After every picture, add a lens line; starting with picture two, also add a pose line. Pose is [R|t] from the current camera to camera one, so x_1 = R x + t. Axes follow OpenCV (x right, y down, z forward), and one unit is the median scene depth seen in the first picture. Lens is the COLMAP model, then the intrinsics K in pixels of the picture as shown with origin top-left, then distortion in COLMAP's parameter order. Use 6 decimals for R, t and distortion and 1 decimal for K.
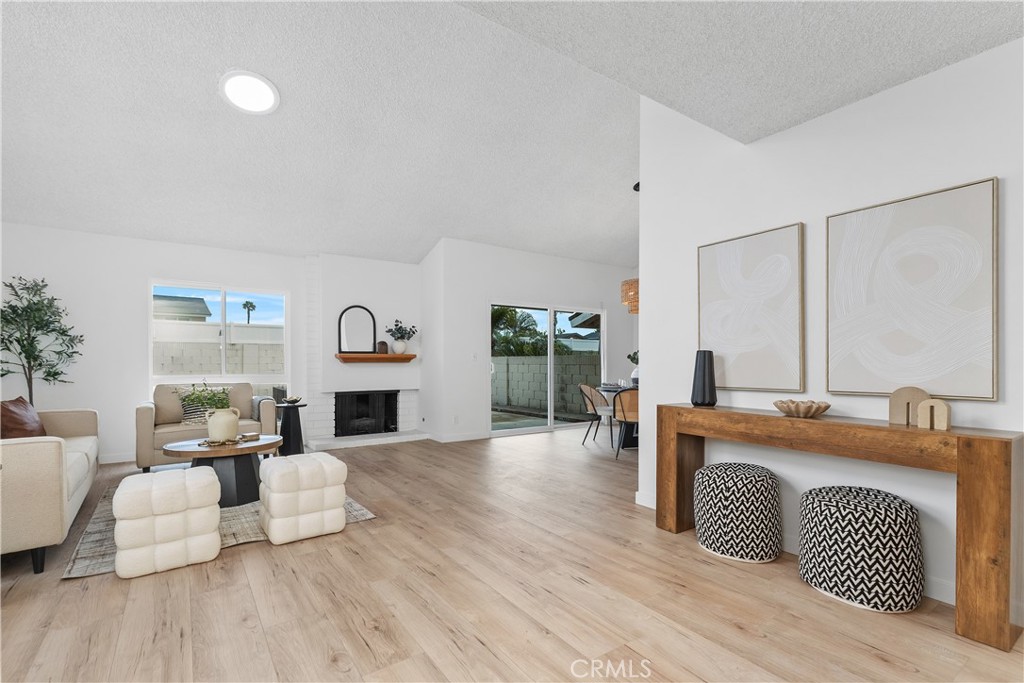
lens RADIAL K [[469.3, 0, 516.3], [0, 469.3, 366.3], [0, 0, 1]] dist [-0.000281, 0.000771]
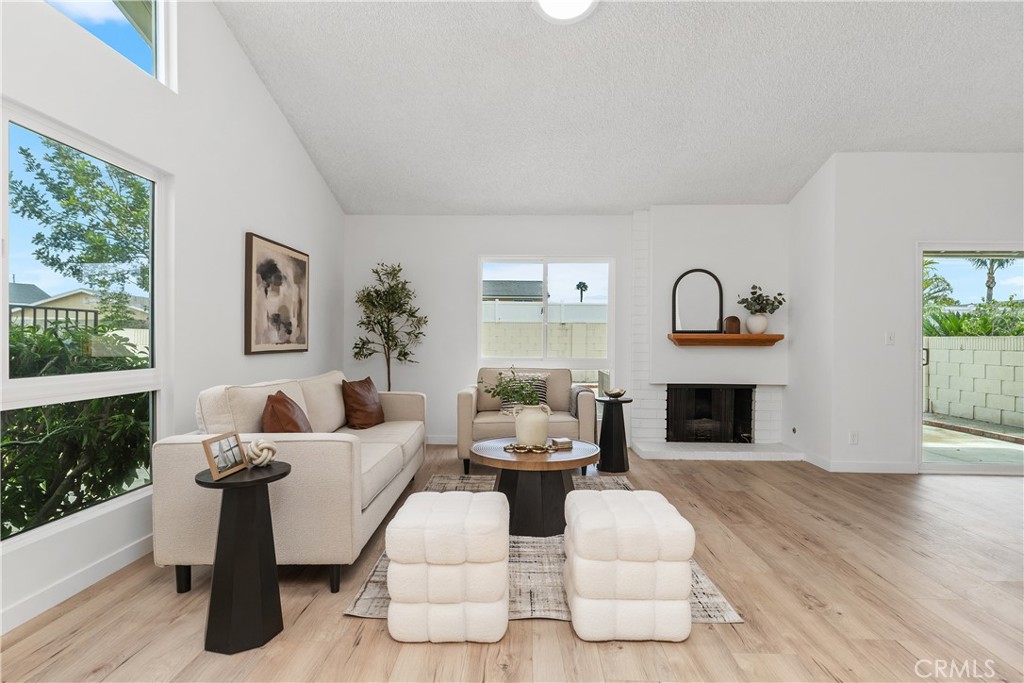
lens RADIAL K [[519.0, 0, 510.0], [0, 519.0, 341.4], [0, 0, 1]] dist [0.002123, 0.000623]
pose [[0.793170, 0.006798, -0.608962, -0.102666], [-0.013158, 0.999896, -0.005975, -0.008285], [0.608858, 0.012752, 0.793177, 0.235441]]
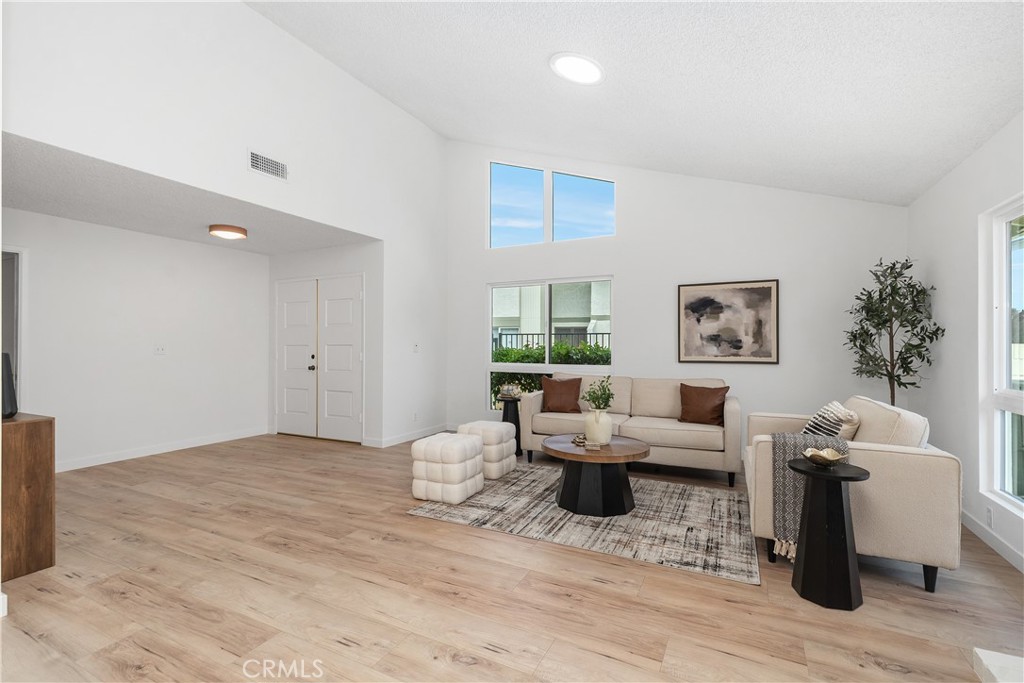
lens RADIAL K [[469.3, 0, 510.5], [0, 469.3, 345.6], [0, 0, 1]] dist [-0.000281, 0.000771]
pose [[-0.893025, -0.000296, -0.450007, -0.030878], [-0.005005, 0.999944, 0.009274, -0.036653], [0.449979, 0.010534, -0.892977, 1.451012]]
